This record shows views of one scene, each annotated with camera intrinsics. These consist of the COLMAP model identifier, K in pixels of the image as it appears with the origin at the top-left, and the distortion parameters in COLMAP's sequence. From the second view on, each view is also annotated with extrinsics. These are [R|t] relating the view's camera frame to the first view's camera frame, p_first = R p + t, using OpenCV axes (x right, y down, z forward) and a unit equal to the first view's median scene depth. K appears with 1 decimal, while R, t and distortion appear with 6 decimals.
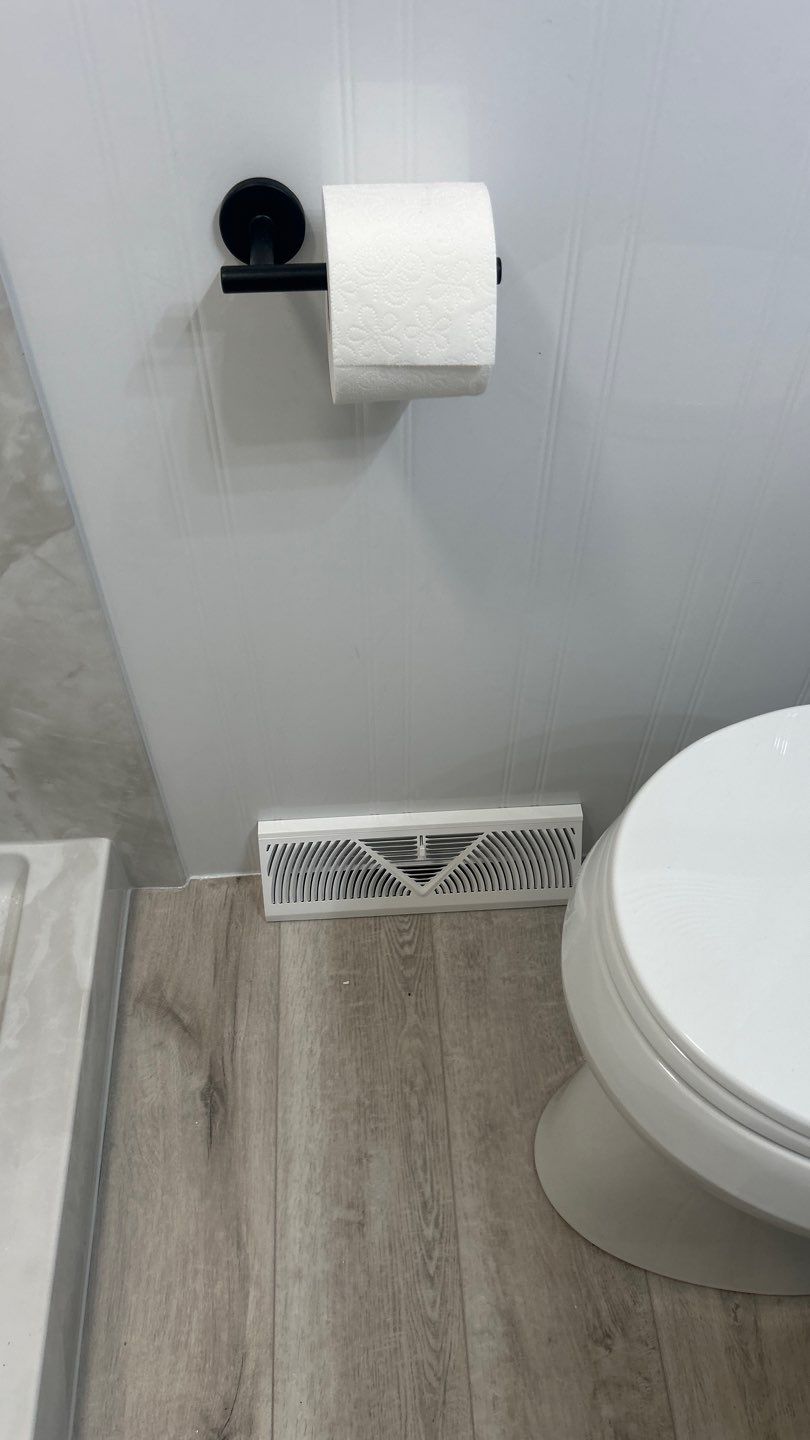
lens RADIAL K [[1076.4, 0, 394.5], [0, 1076.4, 720.6], [0, 0, 1]] dist [0.064346, -0.085339]
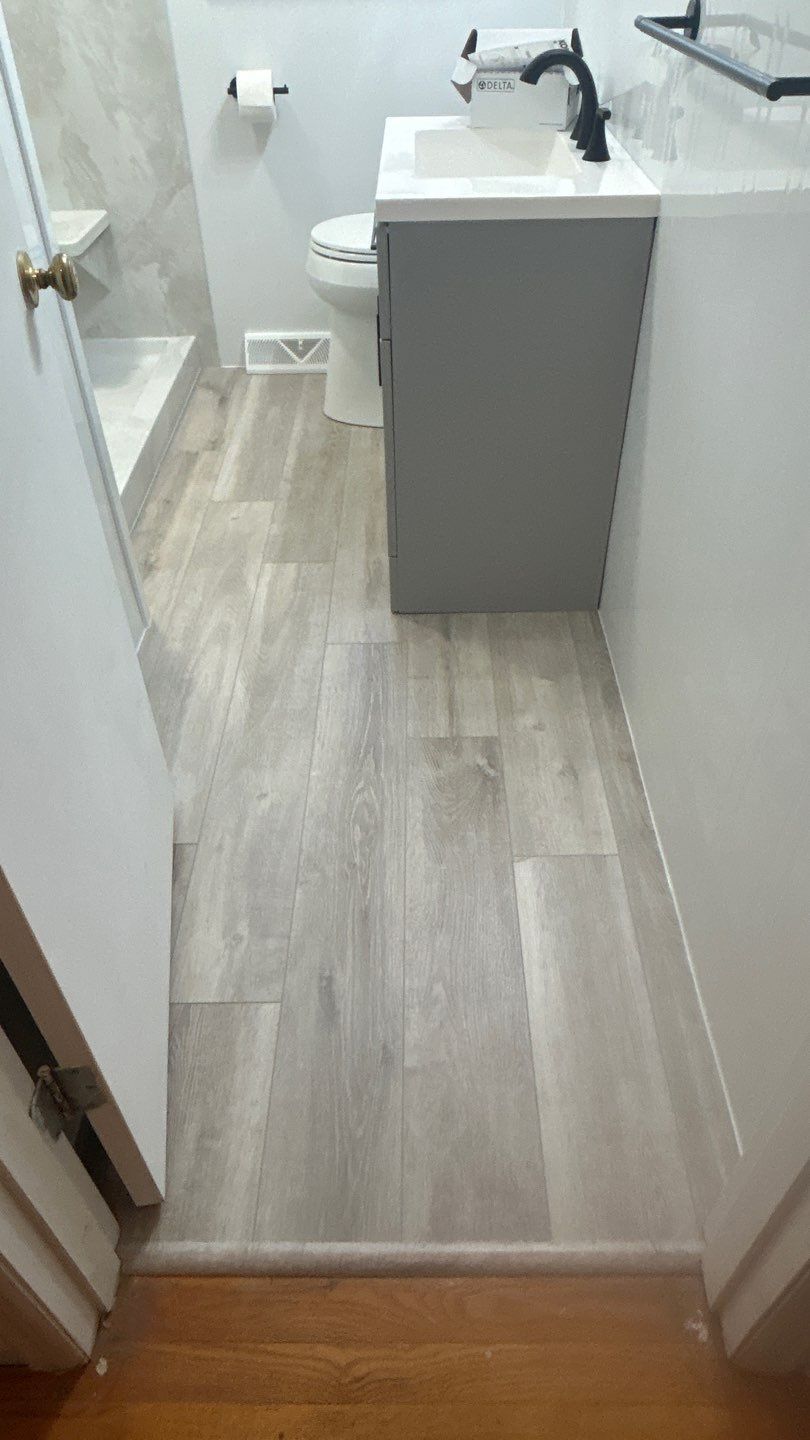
lens RADIAL K [[926.0, 0, 408.8], [0, 926.0, 718.8], [0, 0, 1]] dist [0.003761, -0.003945]
pose [[0.997856, 0.031227, -0.057518, 0.529609], [-0.040737, 0.984183, -0.172408, 1.648961], [0.051224, 0.174381, 0.983345, -1.360988]]
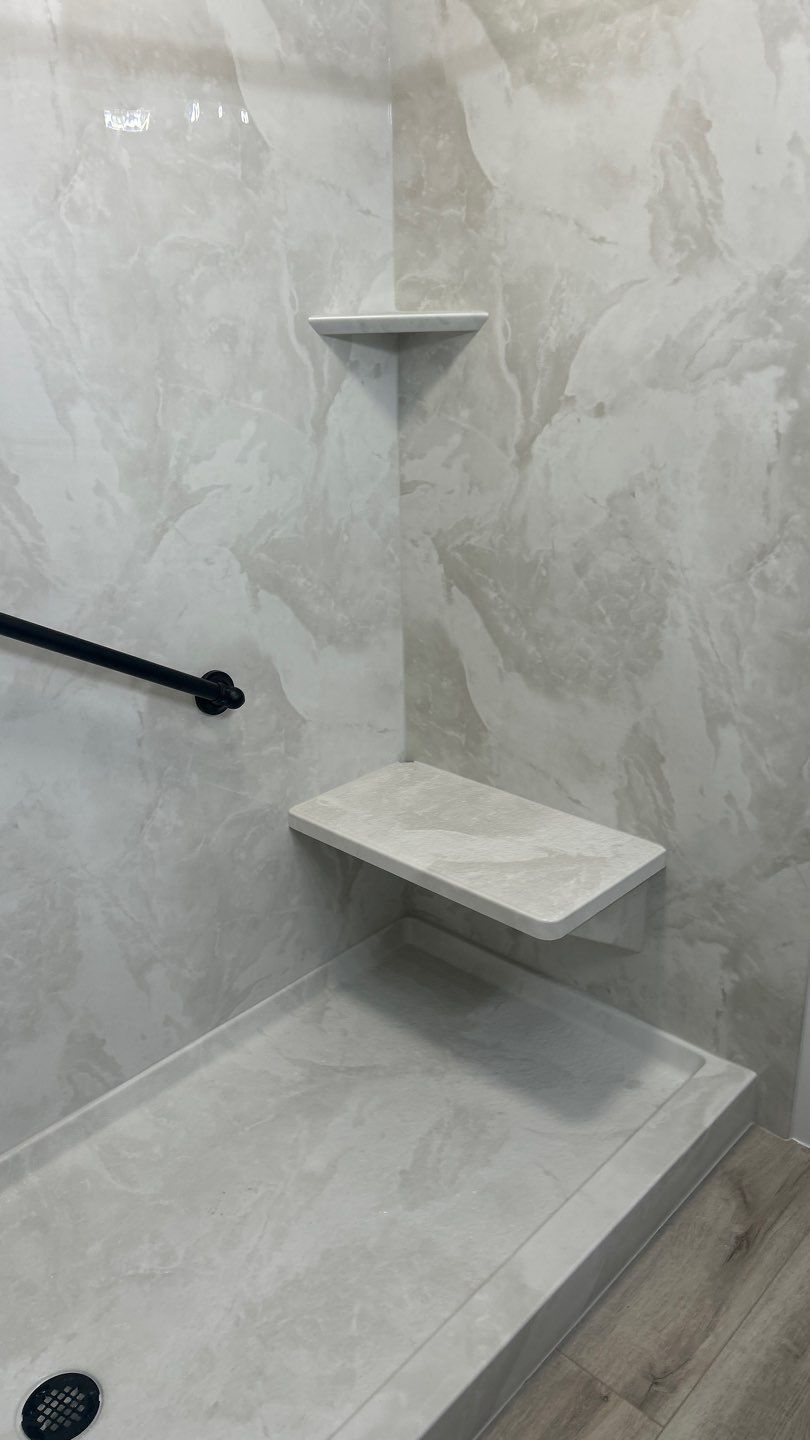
lens RADIAL K [[1076.4, 0, 391.2], [0, 1076.4, 734.0], [0, 0, 1]] dist [0.064346, -0.085339]
pose [[0.681153, 0.249999, -0.688136, 0.366226], [-0.553239, 0.791368, -0.260122, 0.453184], [0.479538, 0.557886, 0.677352, -0.657314]]
